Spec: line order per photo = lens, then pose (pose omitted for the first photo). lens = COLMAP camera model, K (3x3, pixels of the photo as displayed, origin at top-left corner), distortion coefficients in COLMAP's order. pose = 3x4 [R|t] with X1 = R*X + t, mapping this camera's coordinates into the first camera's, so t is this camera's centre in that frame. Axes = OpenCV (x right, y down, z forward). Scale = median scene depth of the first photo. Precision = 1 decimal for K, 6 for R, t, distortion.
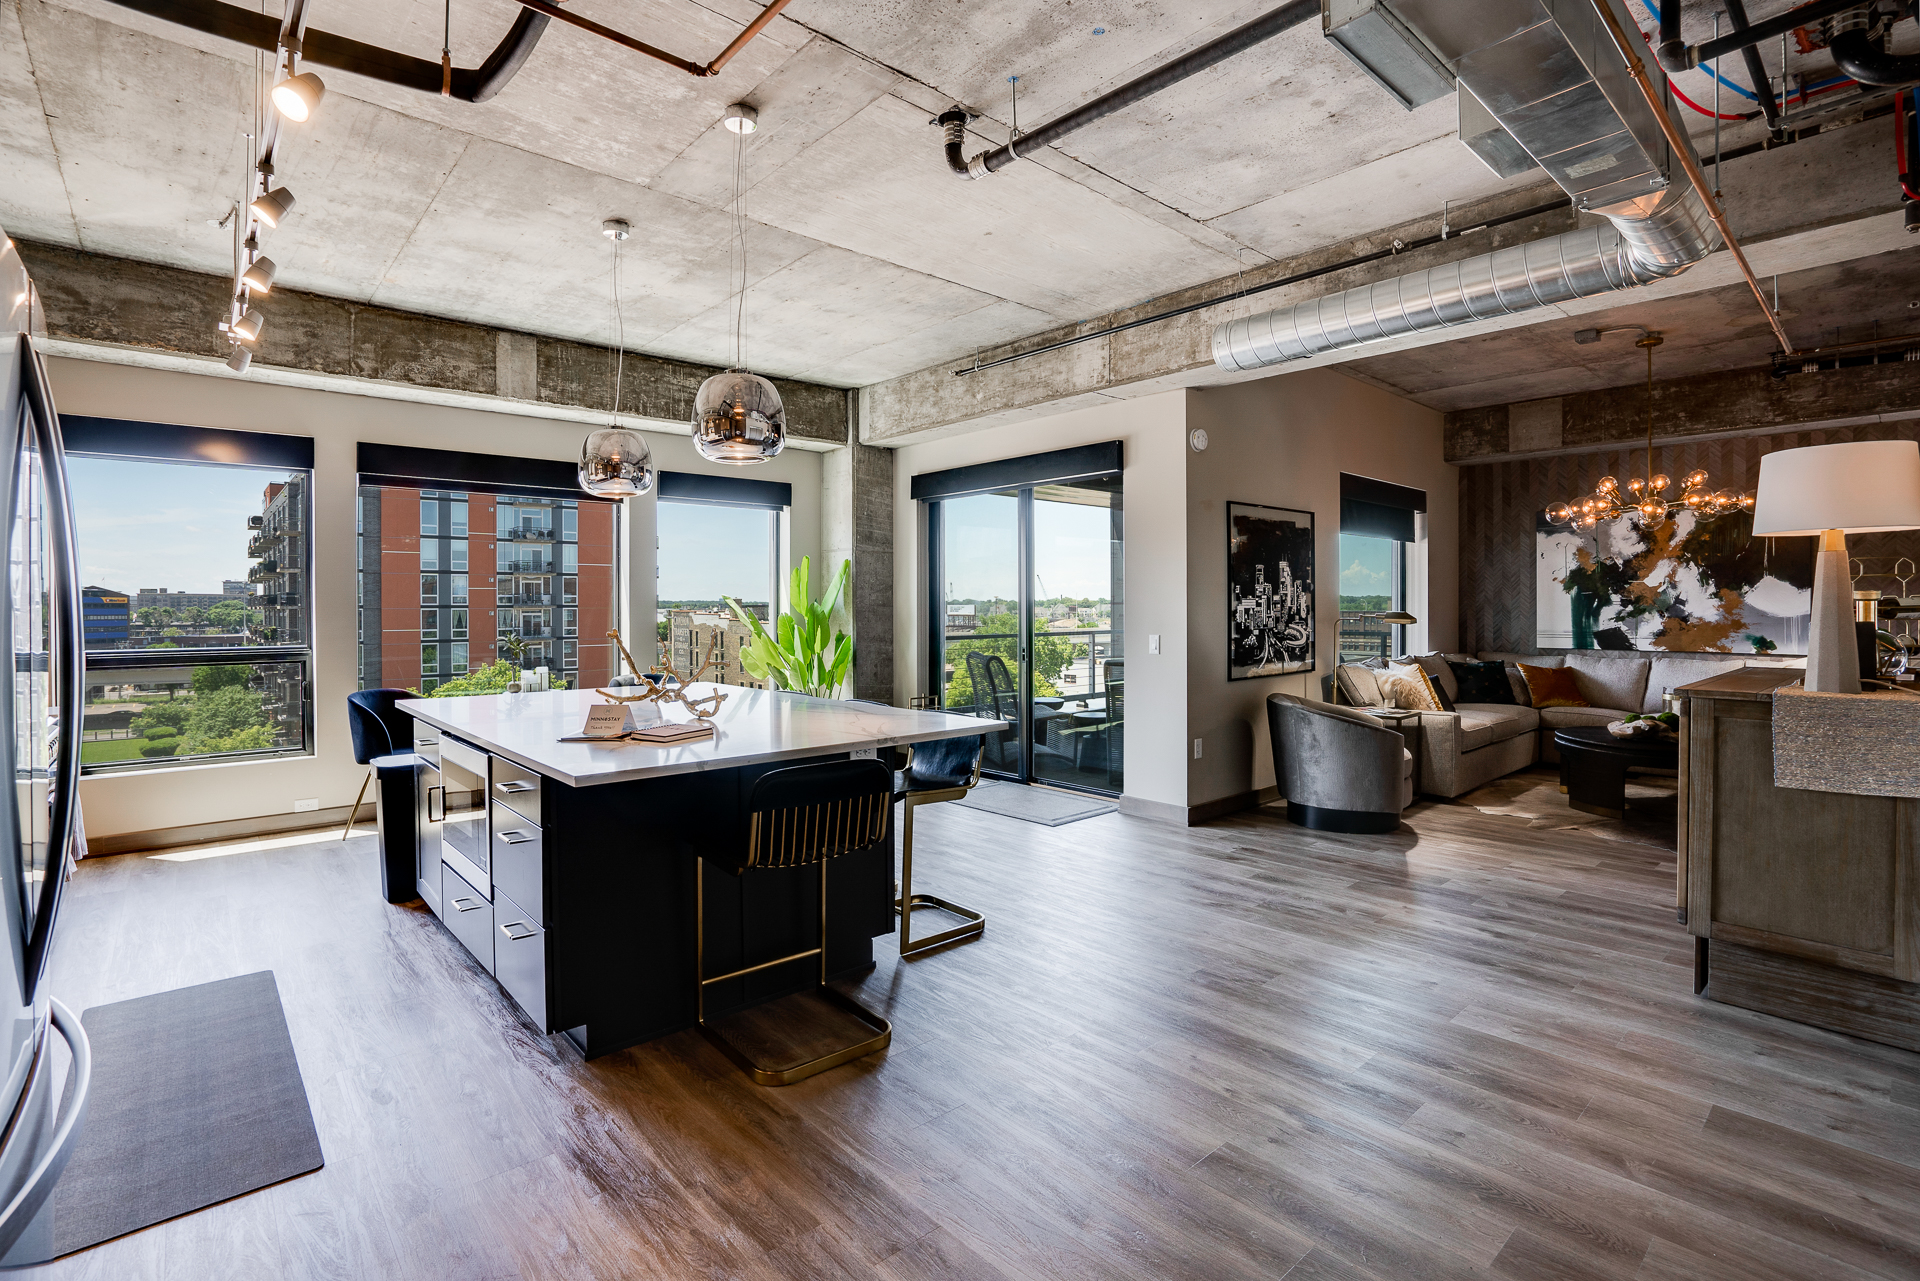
lens RADIAL K [[930.5, 0, 983.5], [0, 930.5, 614.4], [0, 0, 1]] dist [-0.081849, 0.052888]
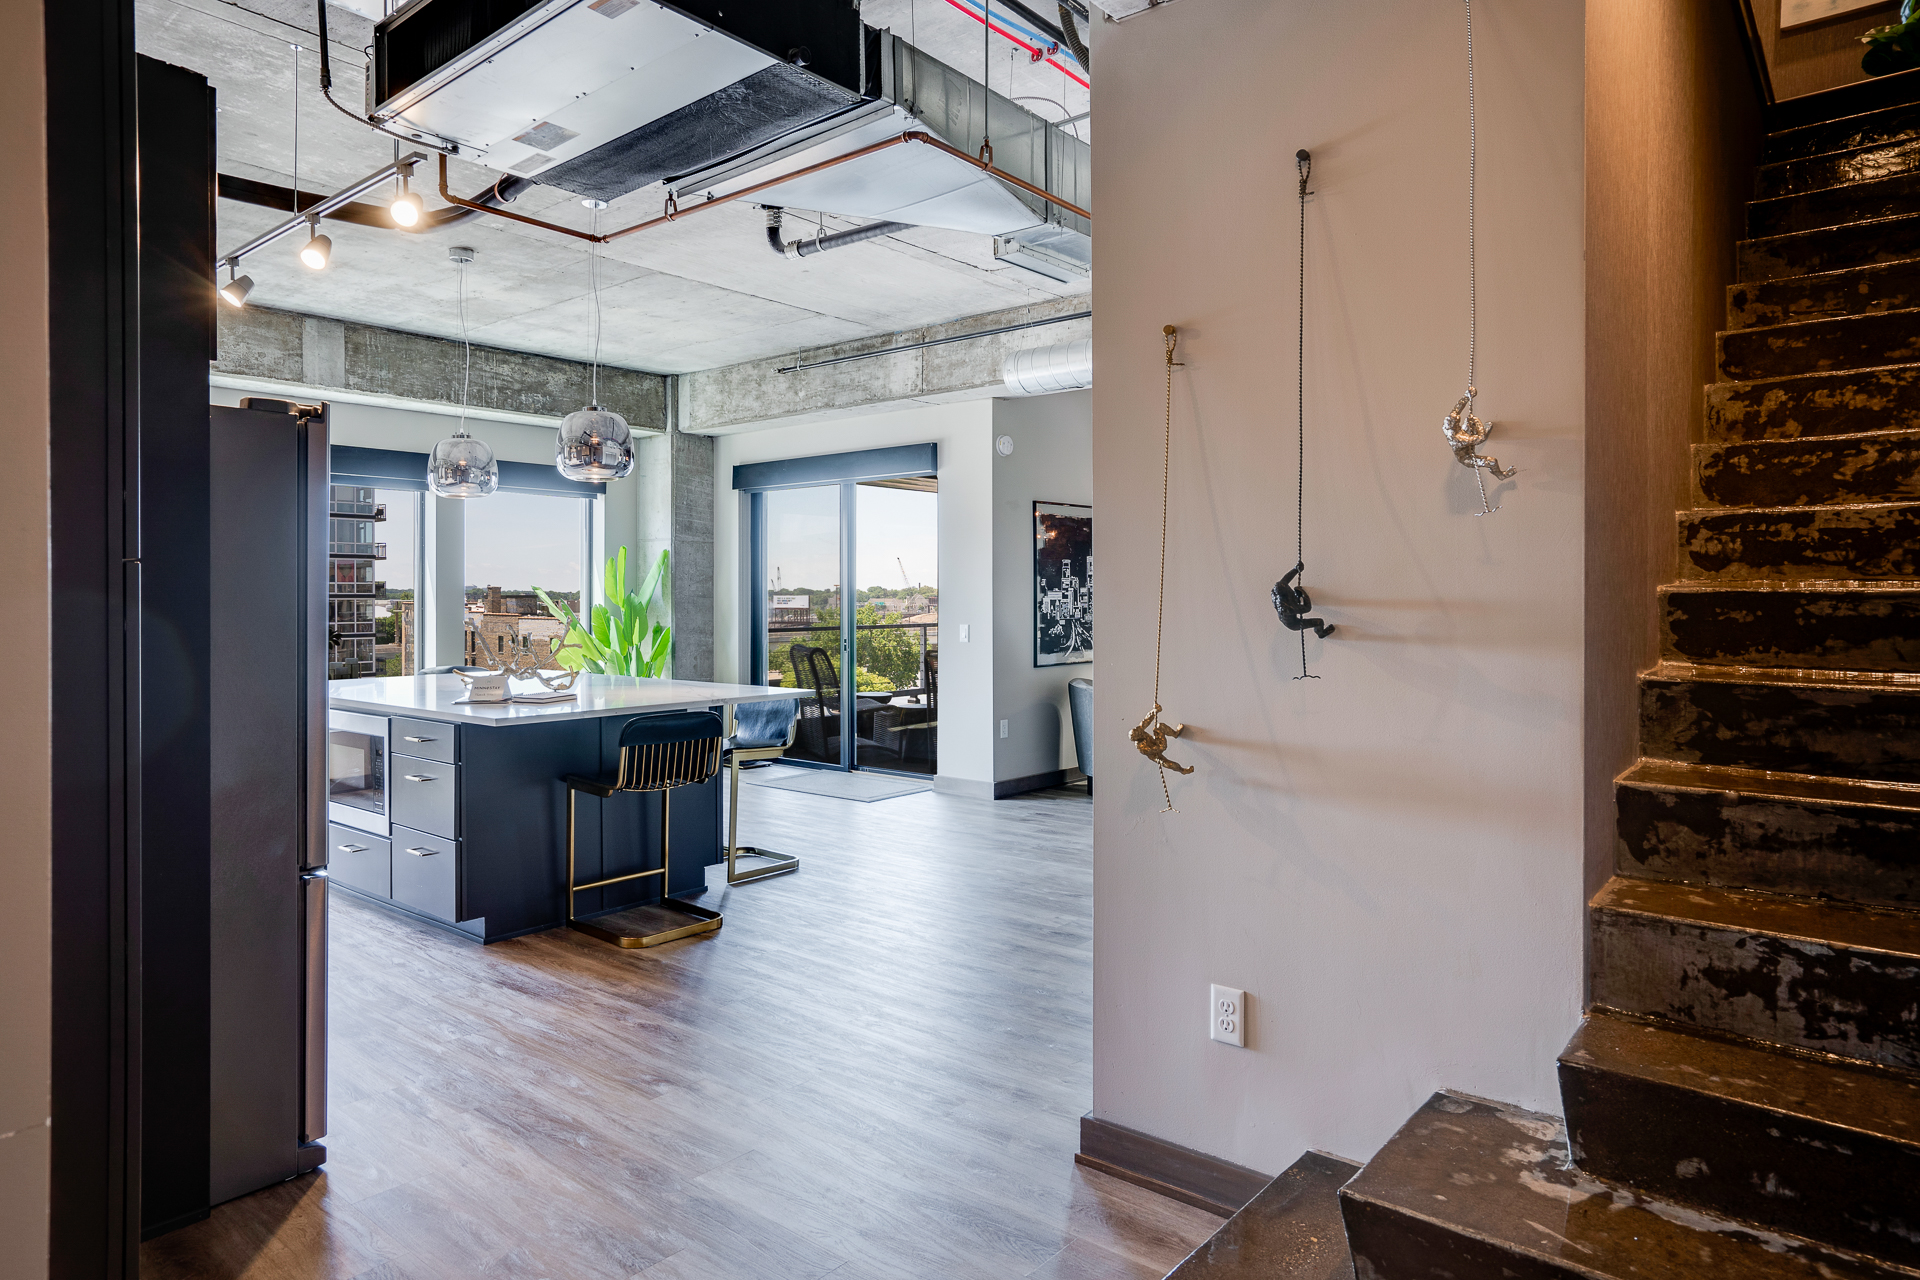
lens RADIAL K [[1182.0, 0, 1030.4], [0, 1182.0, 600.9], [0, 0, 1]] dist [-0.030262, 0.000688]
pose [[0.984743, 0.001134, 0.174013, 0.019412], [-0.000182, 0.999985, -0.005483, 0.002047], [-0.174016, 0.005368, 0.984728, -0.358136]]
